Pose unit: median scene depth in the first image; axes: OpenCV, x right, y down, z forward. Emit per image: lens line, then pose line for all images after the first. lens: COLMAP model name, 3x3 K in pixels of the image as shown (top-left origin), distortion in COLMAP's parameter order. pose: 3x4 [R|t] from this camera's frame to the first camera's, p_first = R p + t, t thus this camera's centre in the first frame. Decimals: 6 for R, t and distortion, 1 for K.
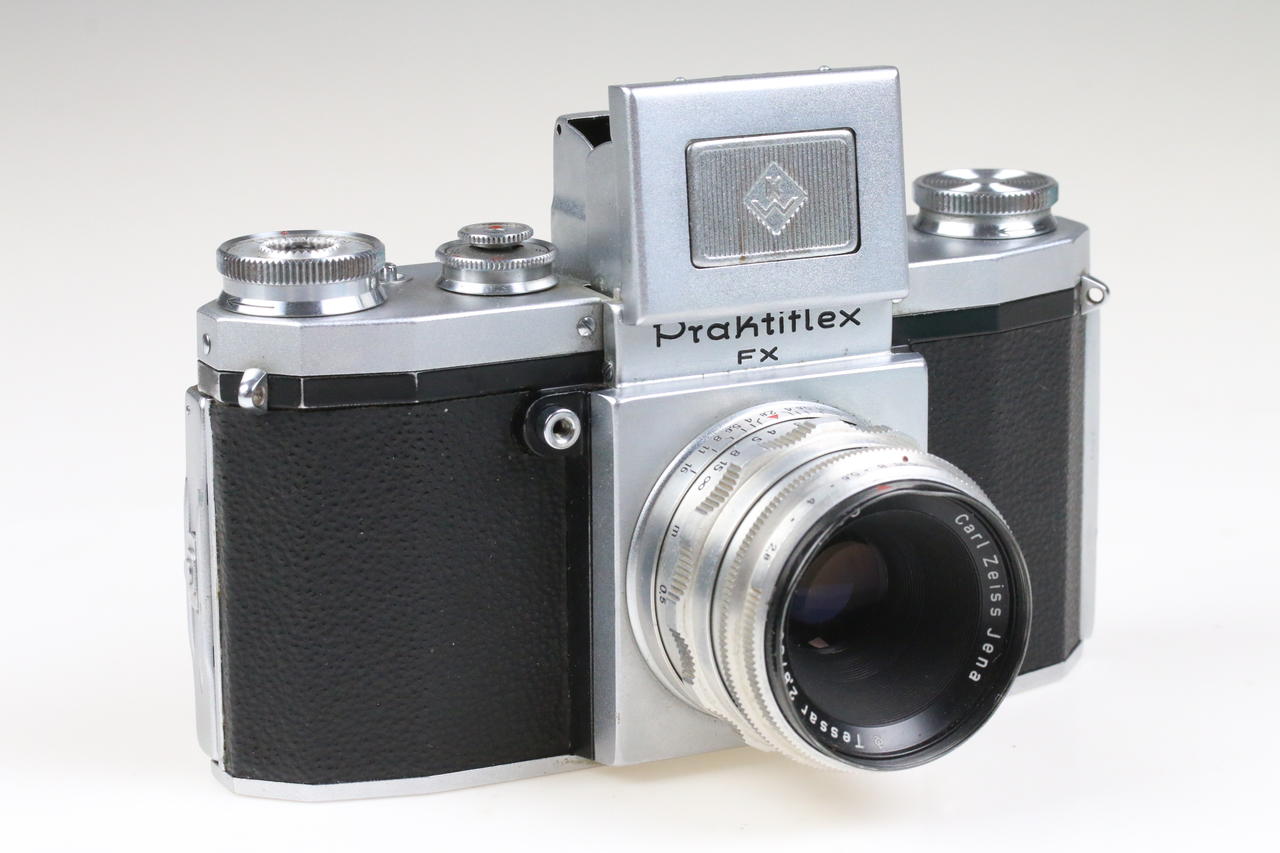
lens RADIAL K [[3588.3, 0, 640.7], [0, 3588.3, 434.6], [0, 0, 1]] dist [-0.042453, 0.000000]
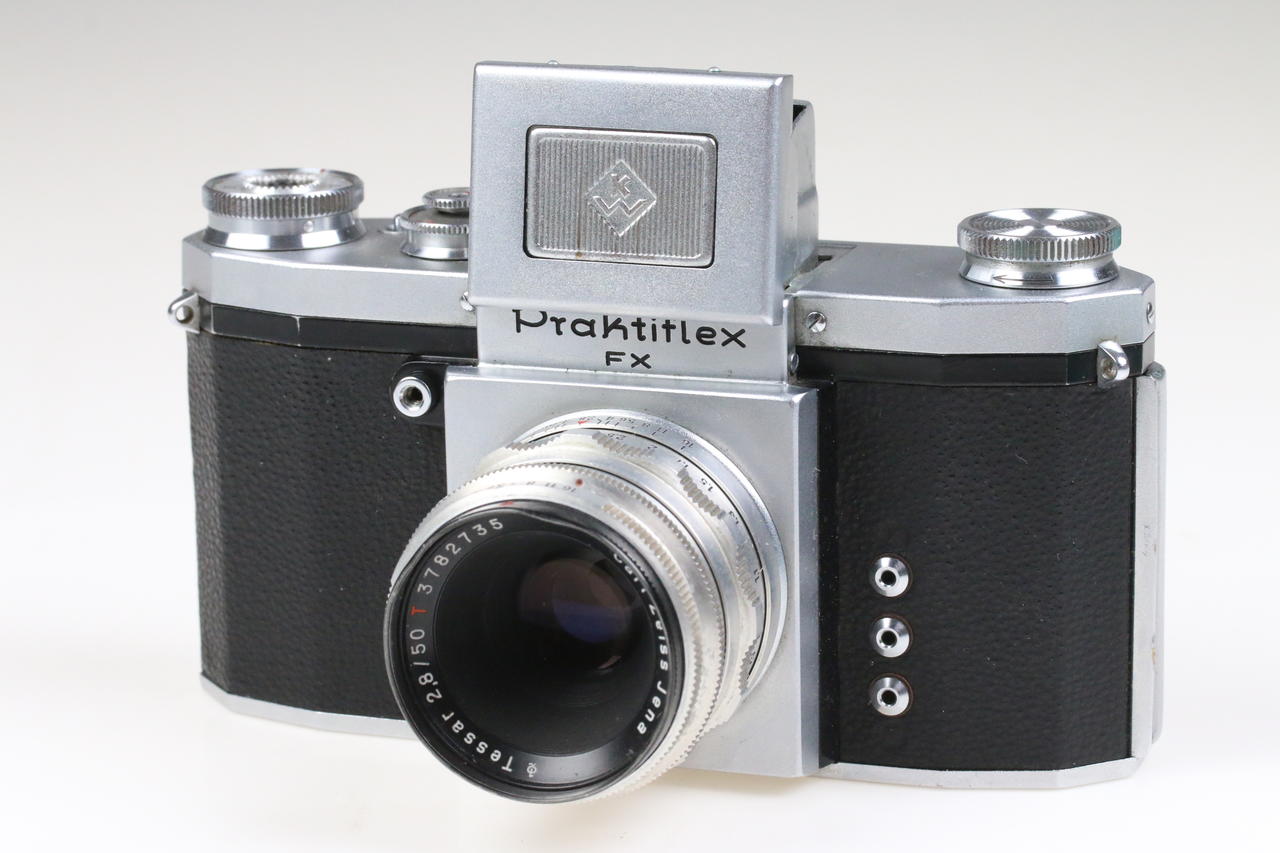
lens RADIAL K [[3588.3, 0, 640.0], [0, 3588.3, 417.9], [0, 0, 1]] dist [-0.042453, 0.000000]
pose [[0.735397, 0.170971, -0.655713, 0.673127], [-0.163973, 0.983789, 0.072614, -0.077739], [0.657498, 0.054119, 0.751510, 0.286059]]
